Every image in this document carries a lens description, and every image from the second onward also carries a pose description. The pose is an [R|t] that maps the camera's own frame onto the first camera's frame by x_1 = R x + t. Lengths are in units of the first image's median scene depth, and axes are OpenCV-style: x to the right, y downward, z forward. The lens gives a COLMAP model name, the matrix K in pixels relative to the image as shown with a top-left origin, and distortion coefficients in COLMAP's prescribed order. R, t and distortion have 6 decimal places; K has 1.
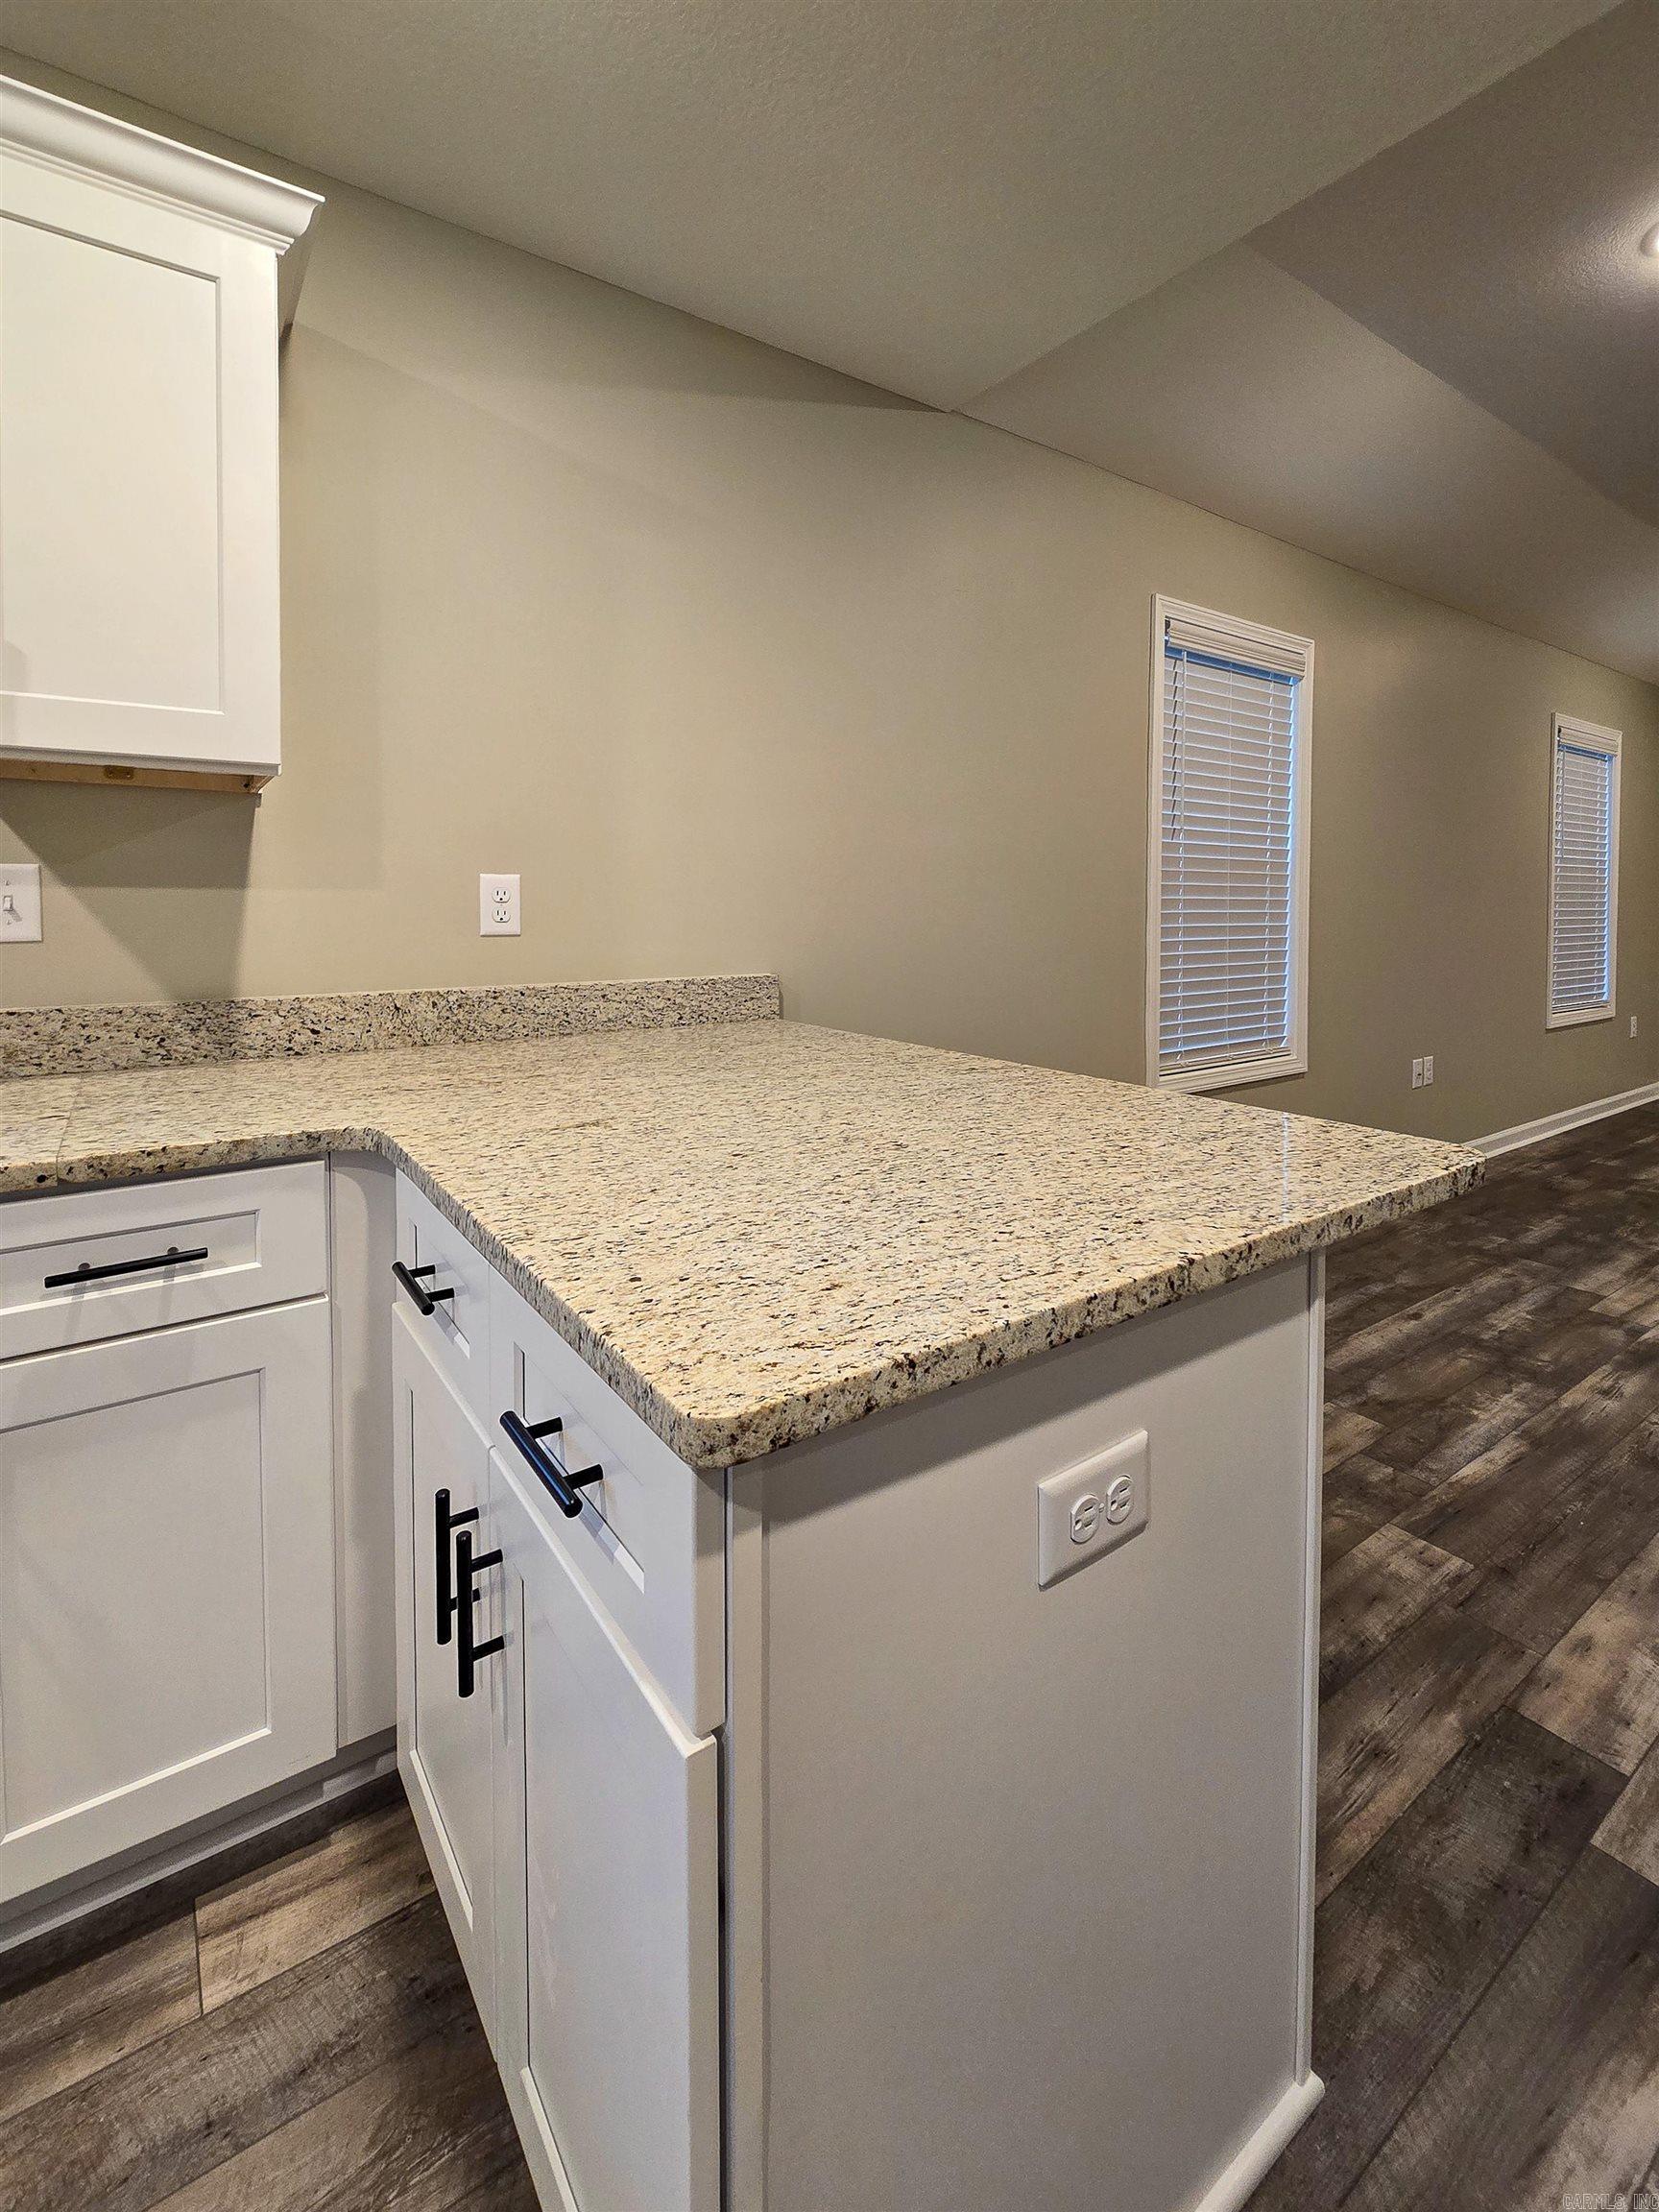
lens RADIAL K [[948.3, 0, 856.9], [0, 948.3, 936.3], [0, 0, 1]] dist [-0.006061, -0.000325]
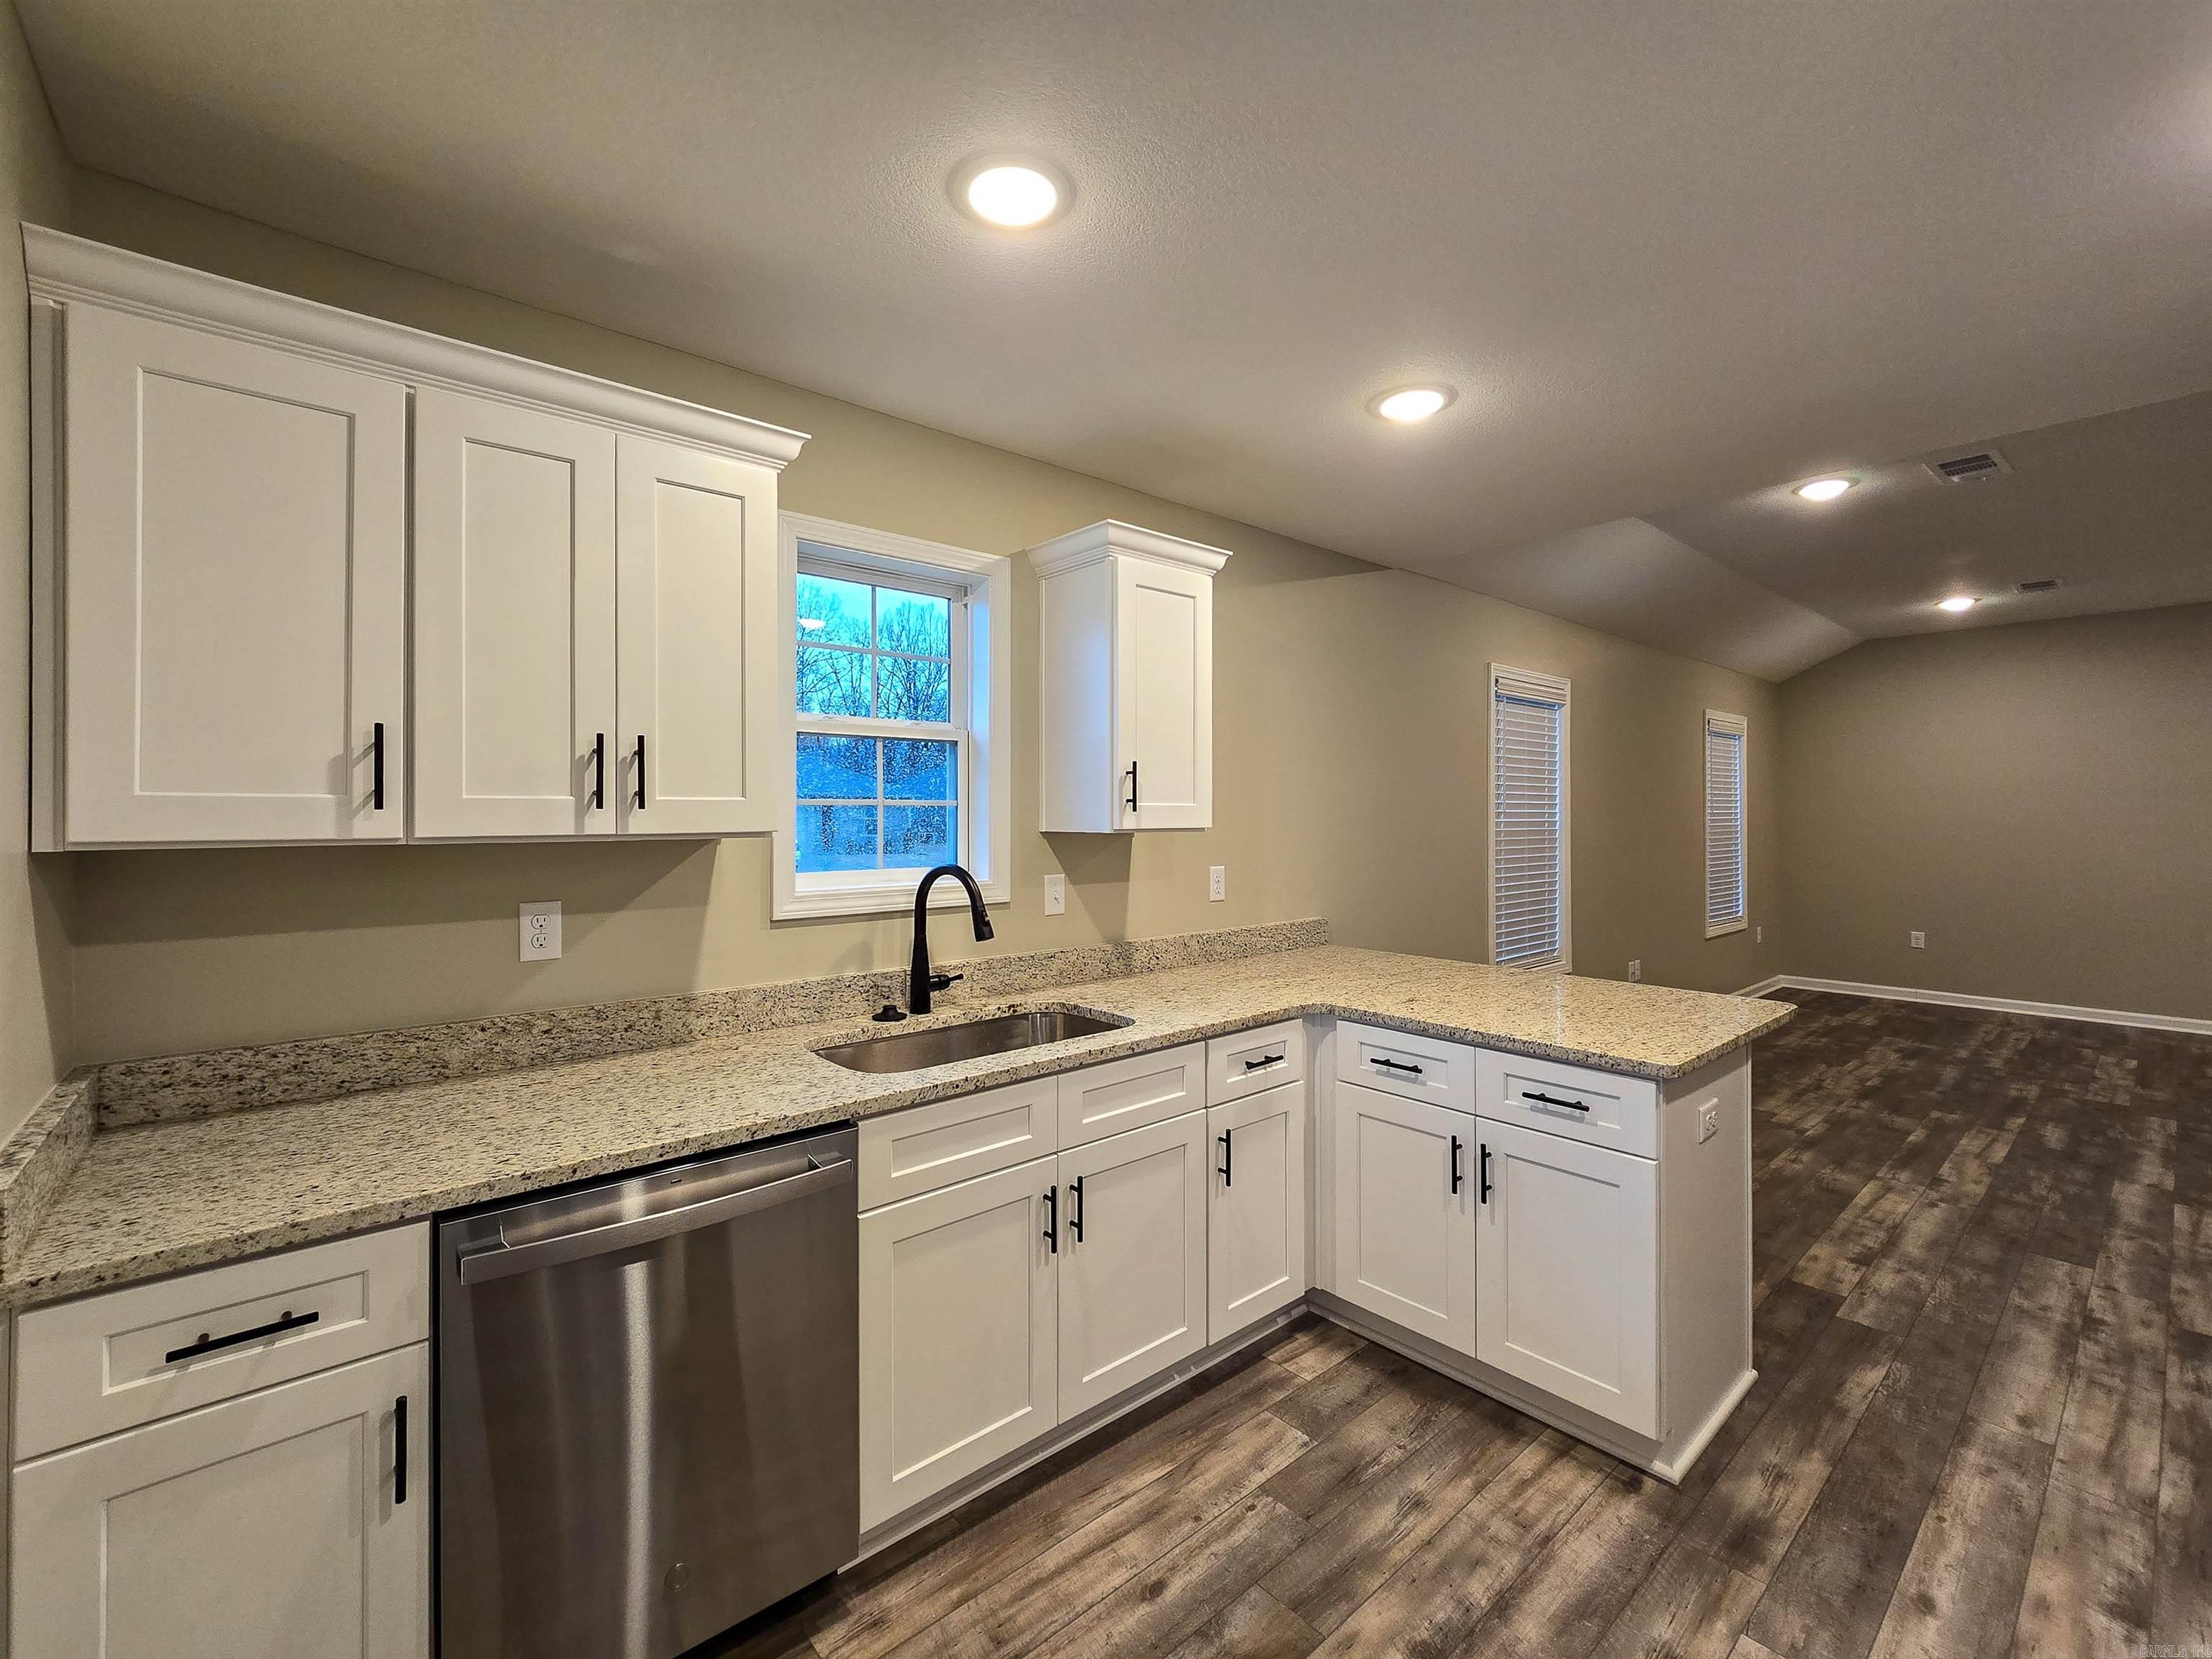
lens RADIAL K [[948.3, 0, 1050.5], [0, 948.3, 808.8], [0, 0, 1]] dist [-0.006061, -0.000325]
pose [[0.996534, -0.000447, 0.083182, -1.075985], [0.003456, 0.999345, -0.036032, -0.142856], [-0.083111, 0.036195, 0.995883, -0.953719]]
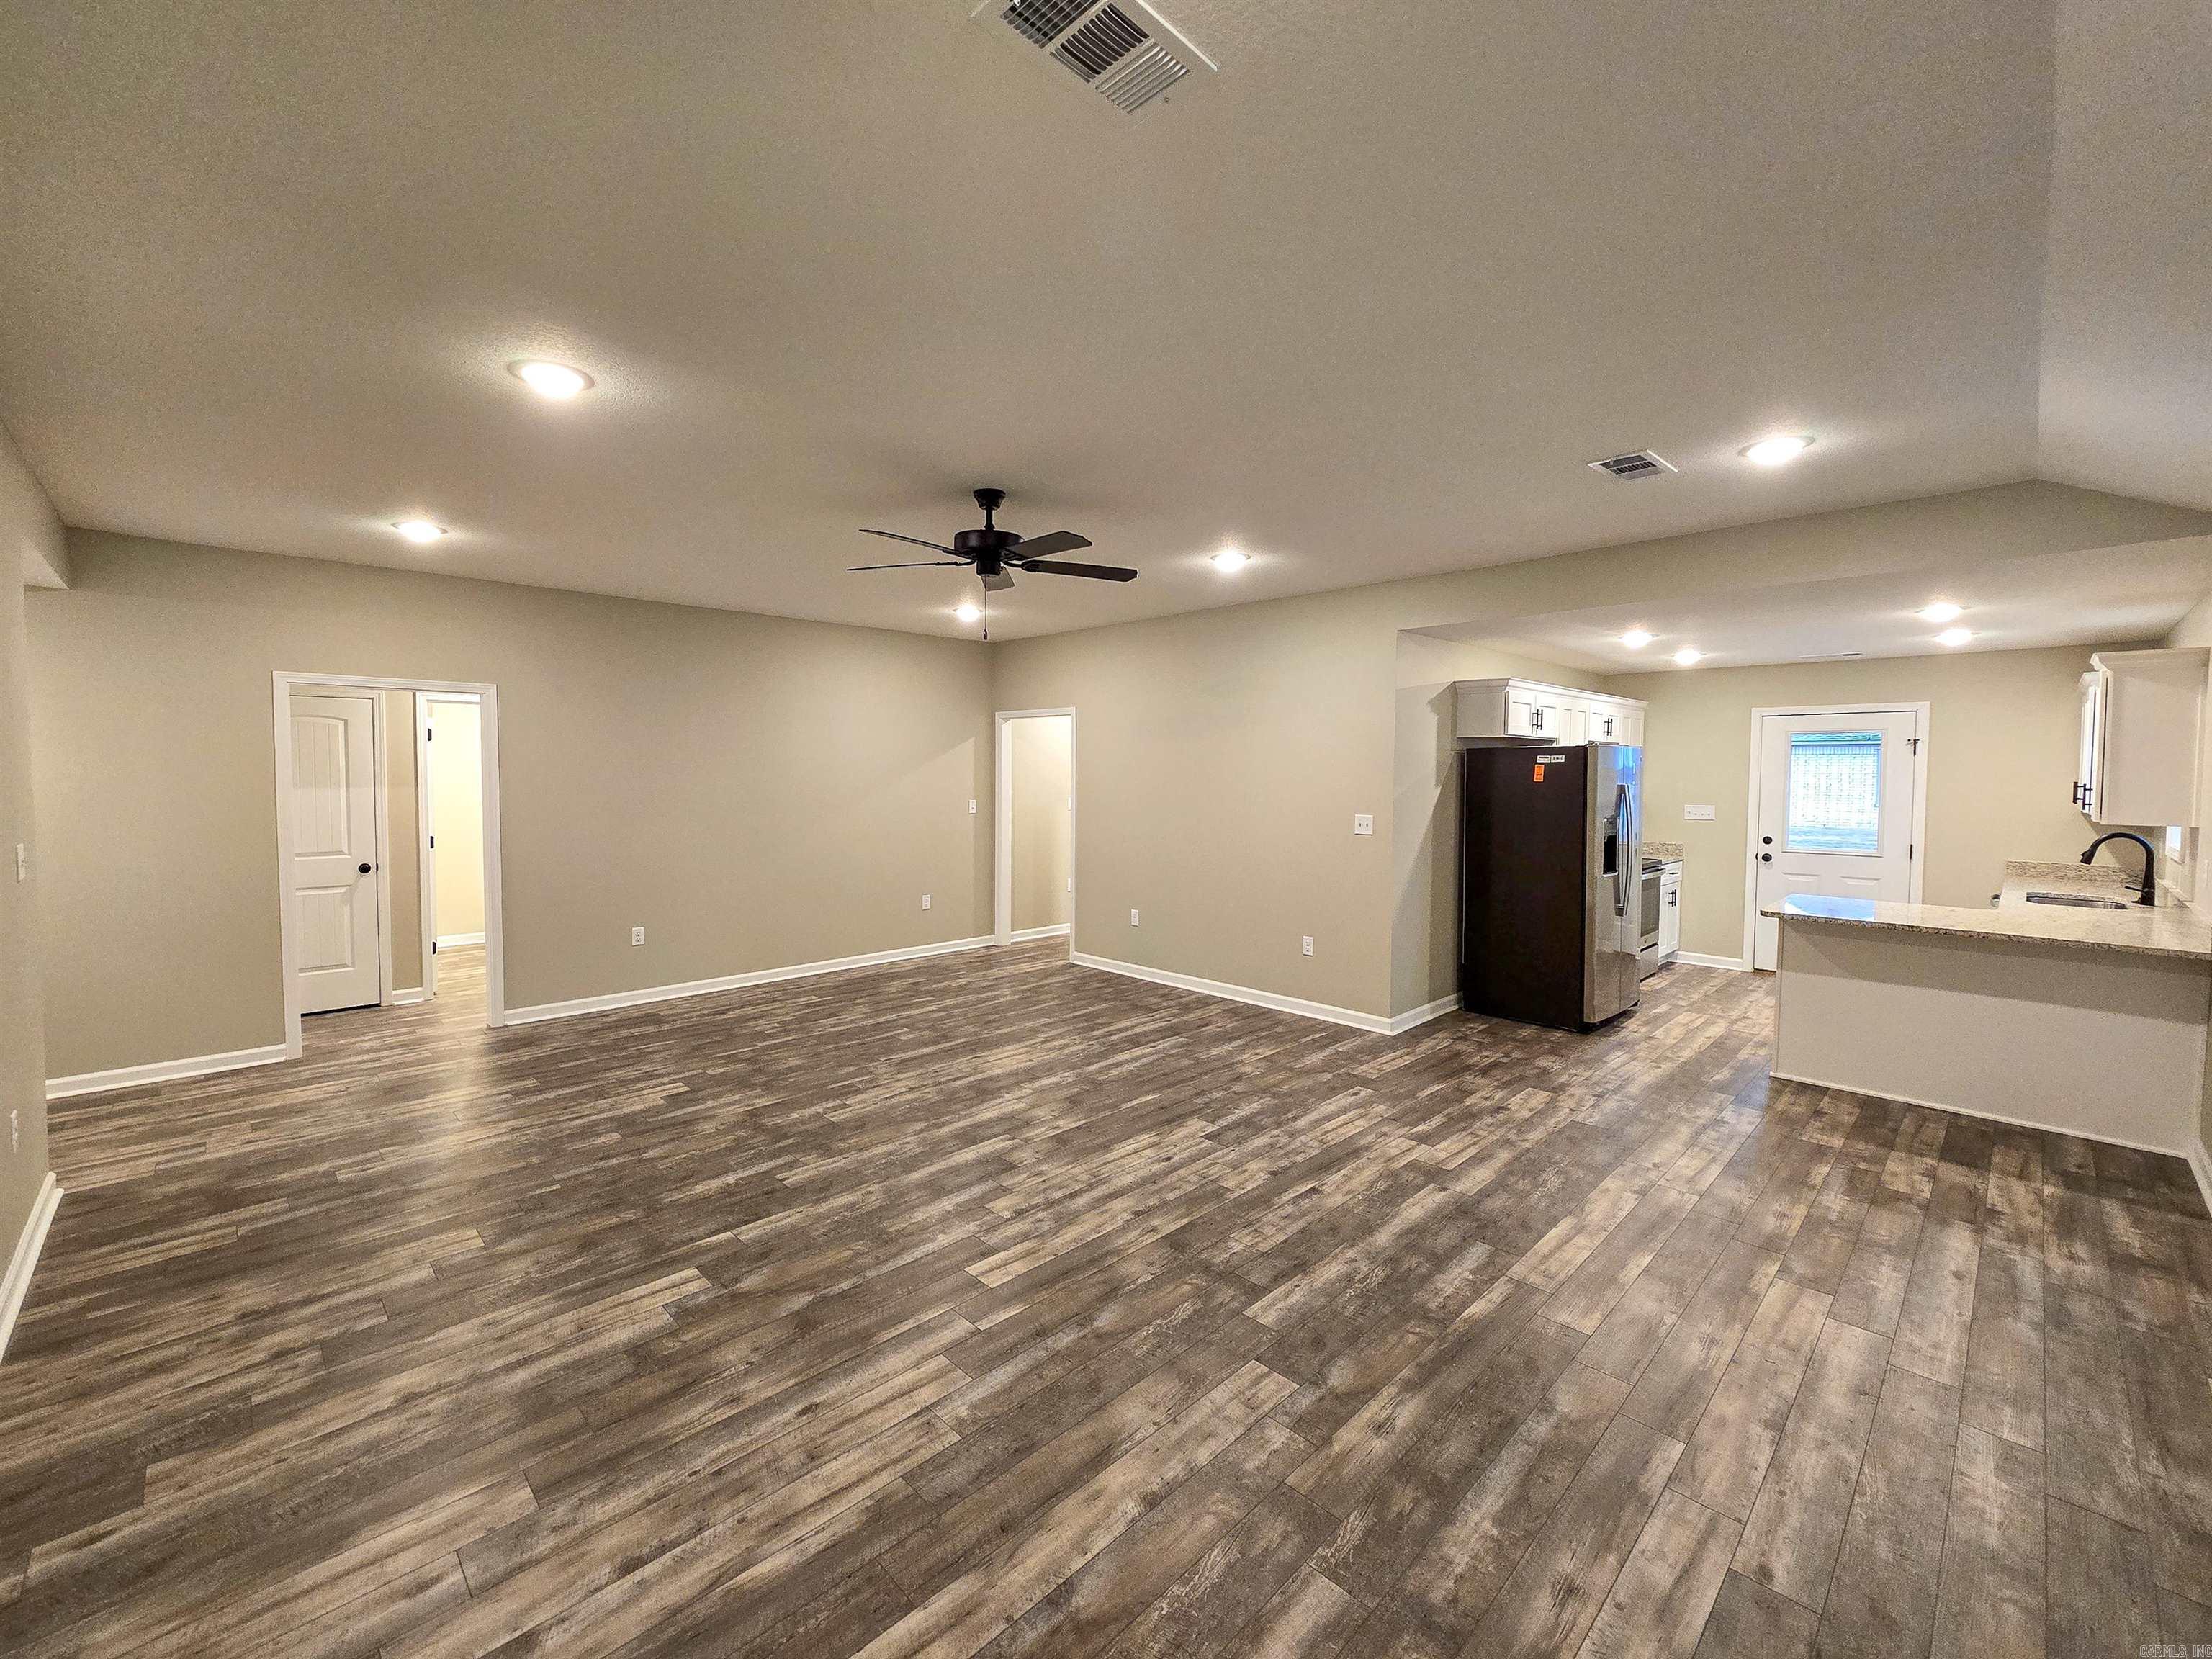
lens RADIAL K [[913.8, 0, 1082.6], [0, 913.8, 810.8], [0, 0, 1]] dist [-0.001027, 0.000072]
pose [[-0.986568, 0.003946, -0.163302, 3.364858], [-0.010008, 0.996370, 0.084535, -0.441542], [0.163043, 0.085033, -0.982948, 3.462136]]
